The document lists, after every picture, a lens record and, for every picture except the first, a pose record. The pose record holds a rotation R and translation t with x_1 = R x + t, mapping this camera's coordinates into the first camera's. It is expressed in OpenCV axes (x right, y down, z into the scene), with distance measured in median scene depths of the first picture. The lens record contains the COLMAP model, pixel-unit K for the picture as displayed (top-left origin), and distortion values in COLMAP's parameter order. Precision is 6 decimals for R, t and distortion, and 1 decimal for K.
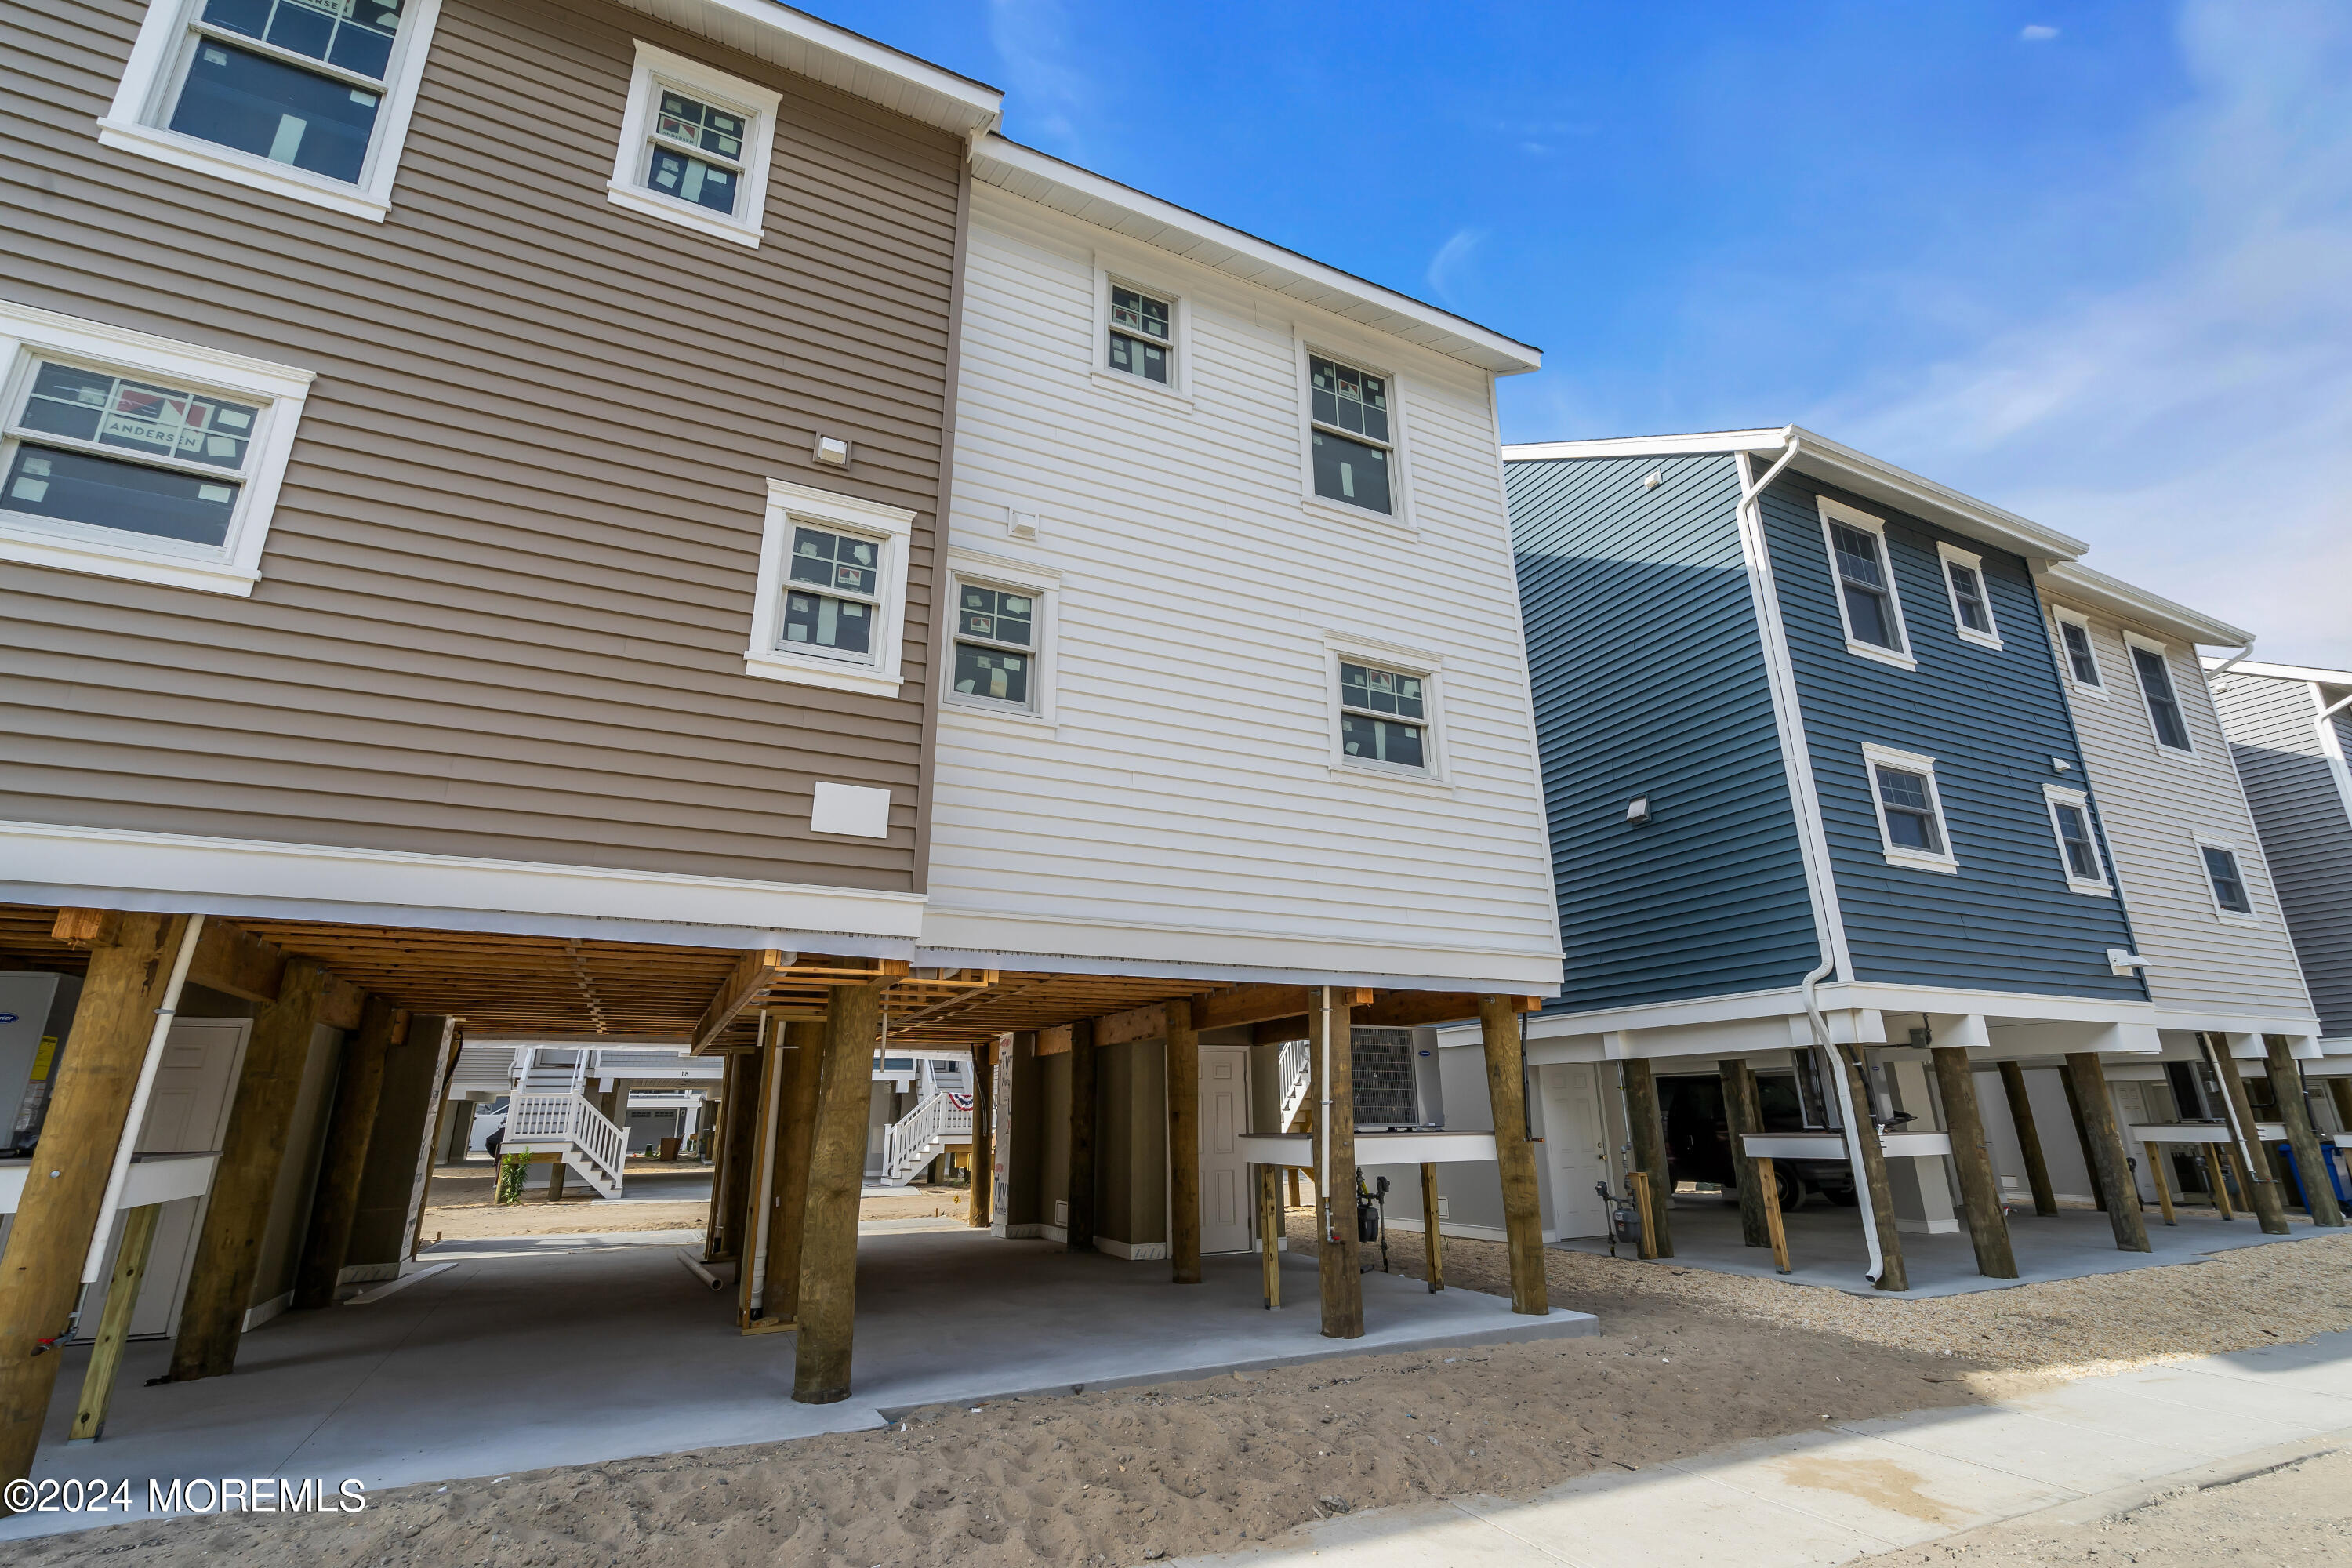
lens RADIAL K [[1057.0, 0, 1183.0], [0, 1057.0, 791.1], [0, 0, 1]] dist [-0.004187, 0.001705]
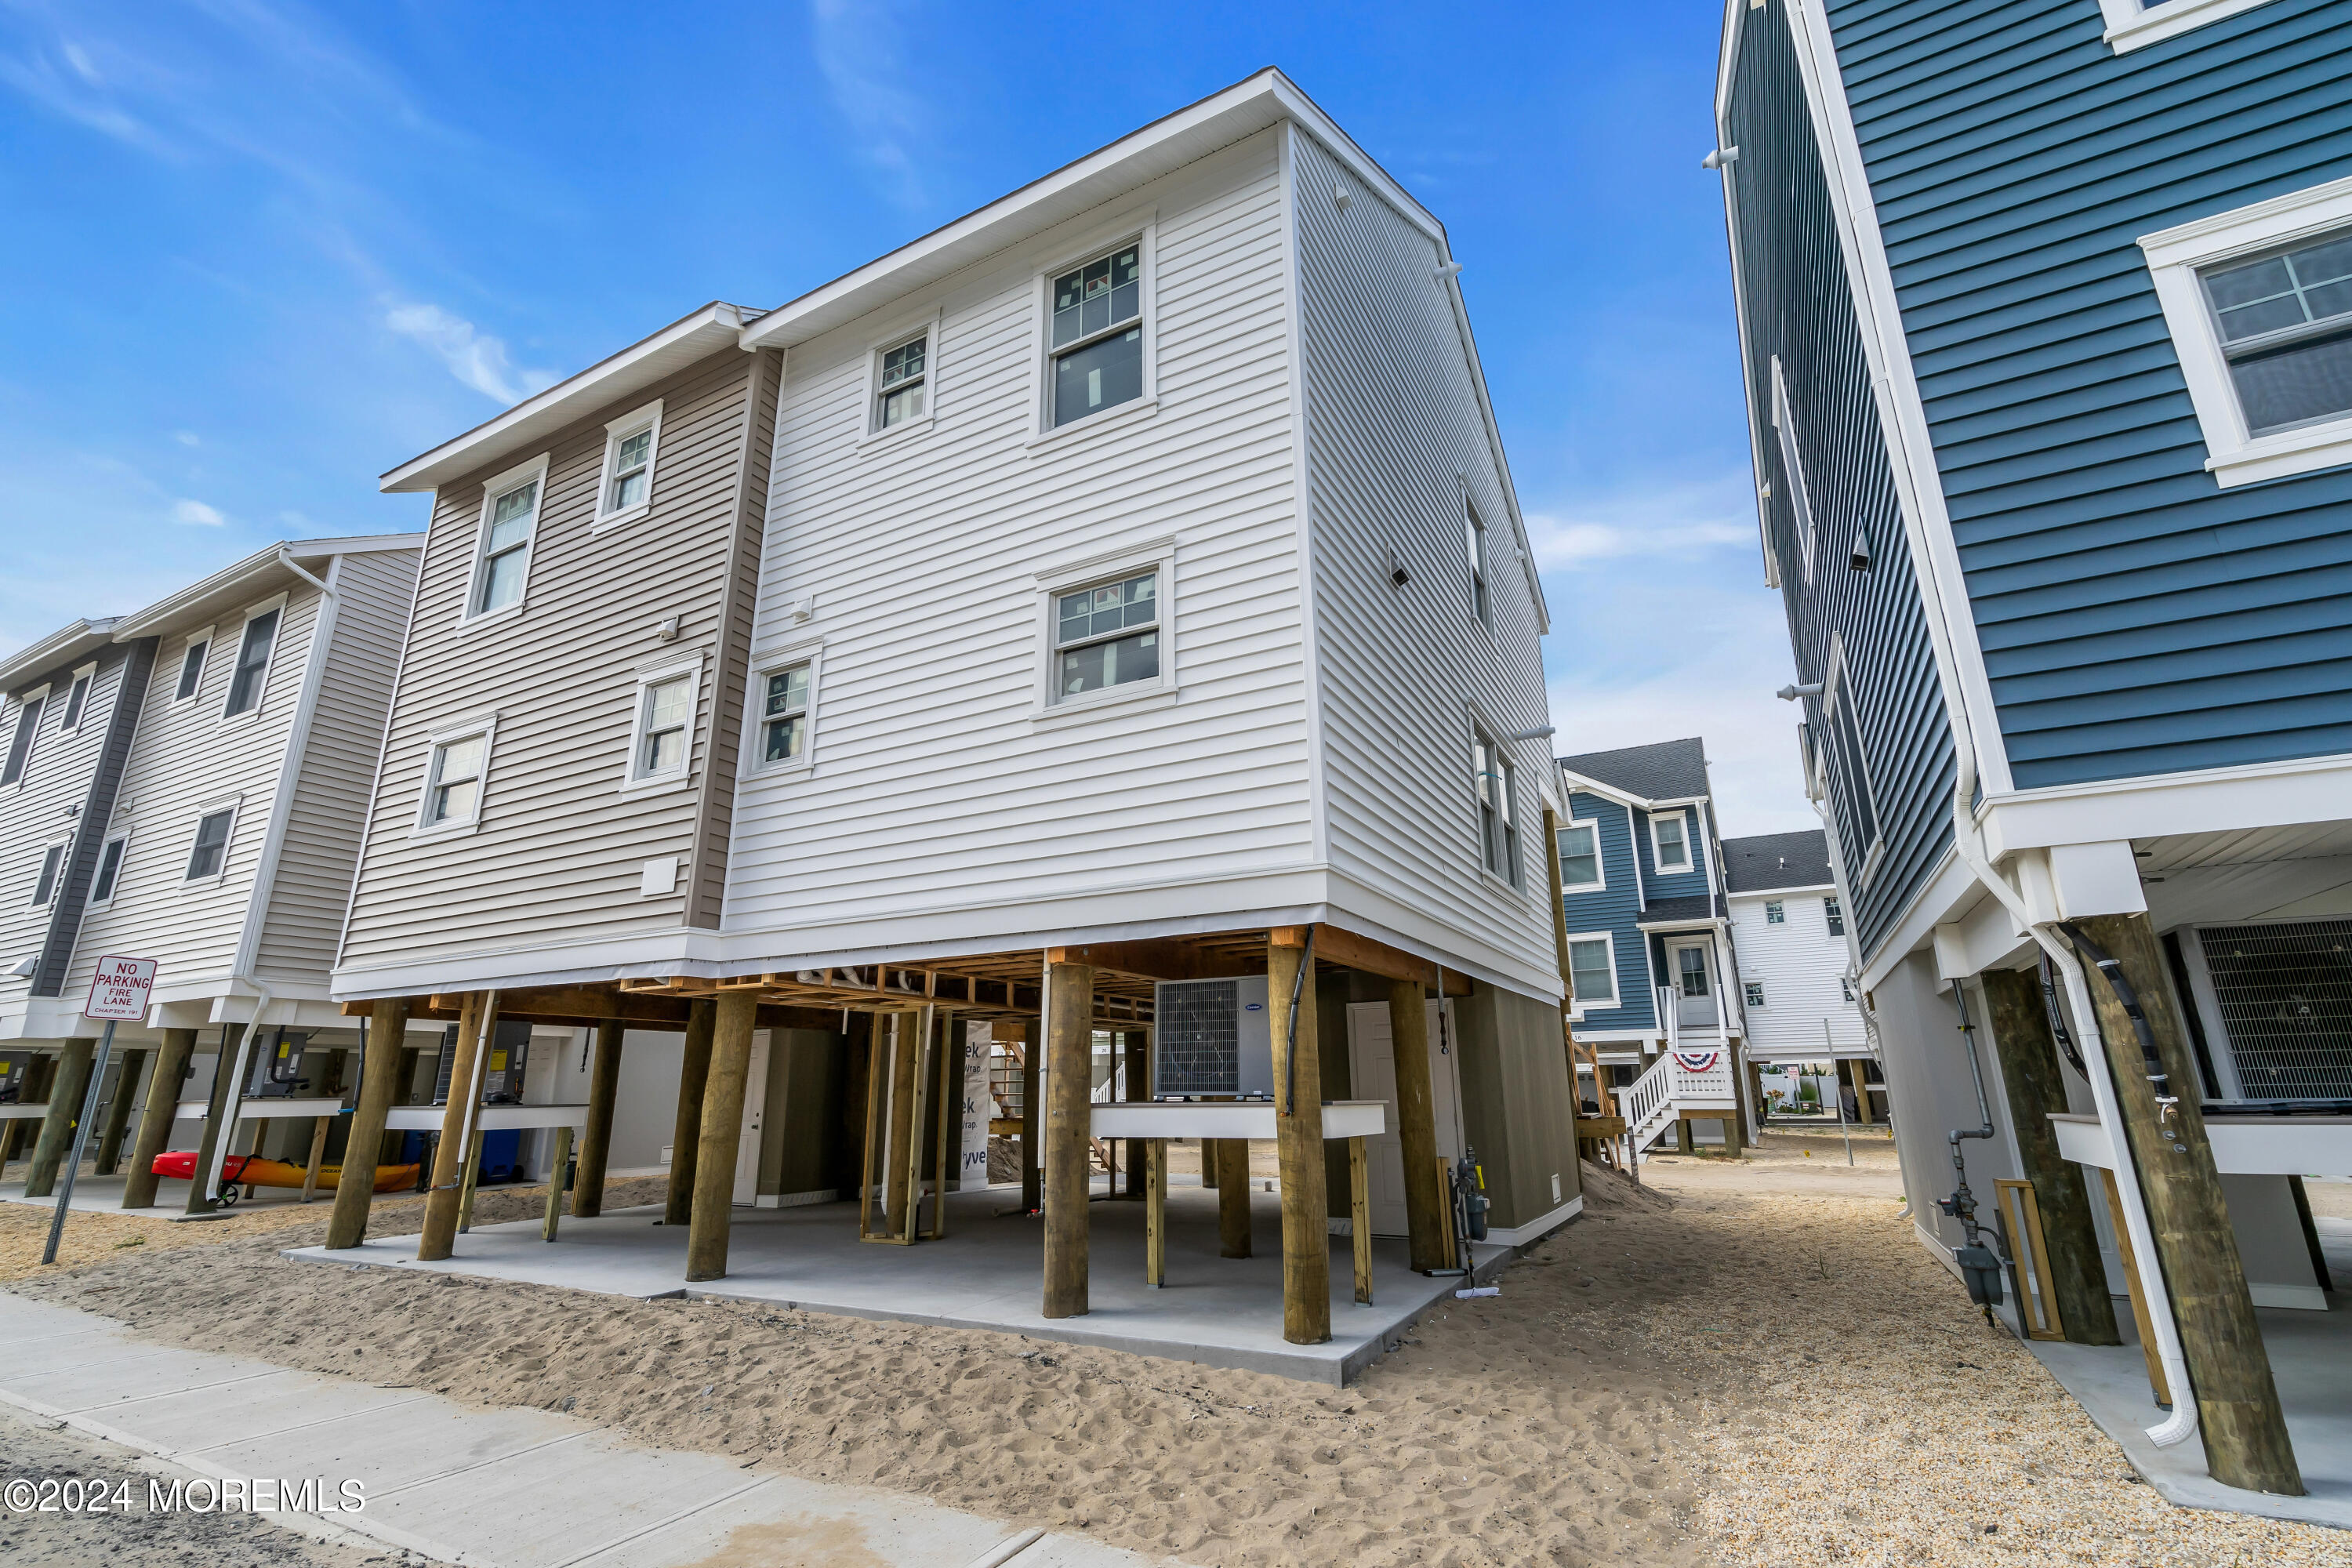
lens RADIAL K [[1057.0, 0, 1181.7], [0, 1057.0, 790.9], [0, 0, 1]] dist [-0.004187, 0.001705]
pose [[0.578030, -0.219061, -0.786062, 0.904771], [0.245926, 0.965271, -0.088162, 0.149181], [0.778076, -0.142352, 0.611828, 0.491510]]
